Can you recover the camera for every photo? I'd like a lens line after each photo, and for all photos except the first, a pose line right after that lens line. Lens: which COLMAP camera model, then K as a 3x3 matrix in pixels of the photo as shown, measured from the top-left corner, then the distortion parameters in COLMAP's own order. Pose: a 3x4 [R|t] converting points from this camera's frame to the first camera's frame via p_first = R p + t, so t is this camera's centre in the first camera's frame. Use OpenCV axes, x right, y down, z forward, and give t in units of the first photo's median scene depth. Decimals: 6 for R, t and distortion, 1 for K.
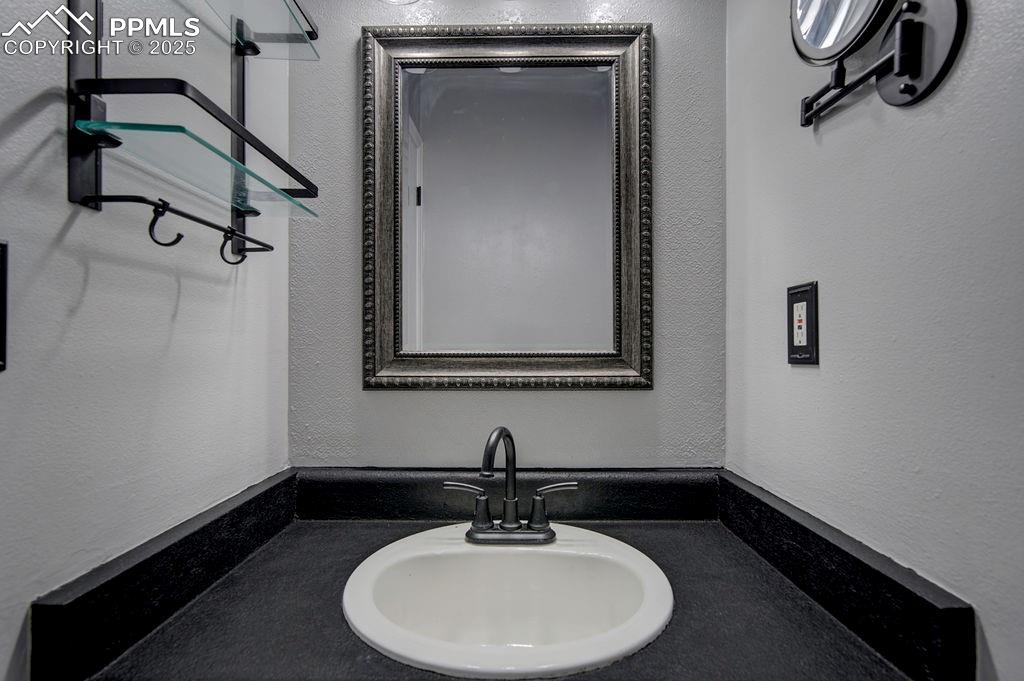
lens RADIAL K [[512.0, 0, 511.2], [0, 512.0, 342.1], [0, 0, 1]] dist [0.003236, 0.001847]
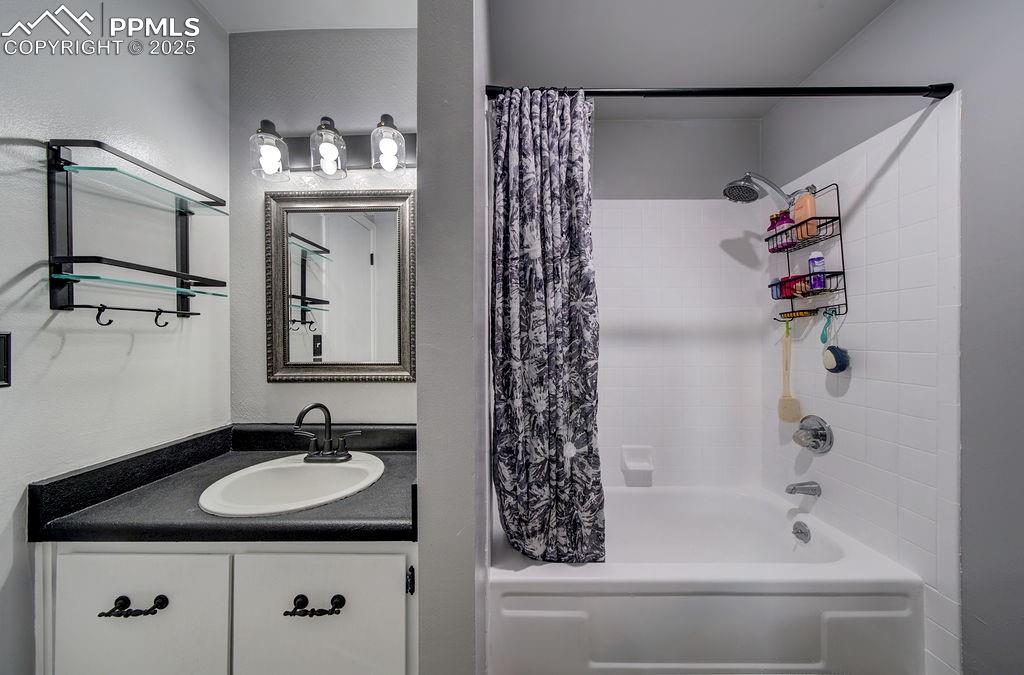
lens RADIAL K [[345.5, 0, 513.4], [0, 345.5, 337.7], [0, 0, 1]] dist [-0.002257, 0.001845]
pose [[0.999985, -0.005331, 0.001118, 0.709648], [0.005325, 0.999969, 0.005787, -0.087673], [-0.001149, -0.005781, 0.999983, -0.320865]]
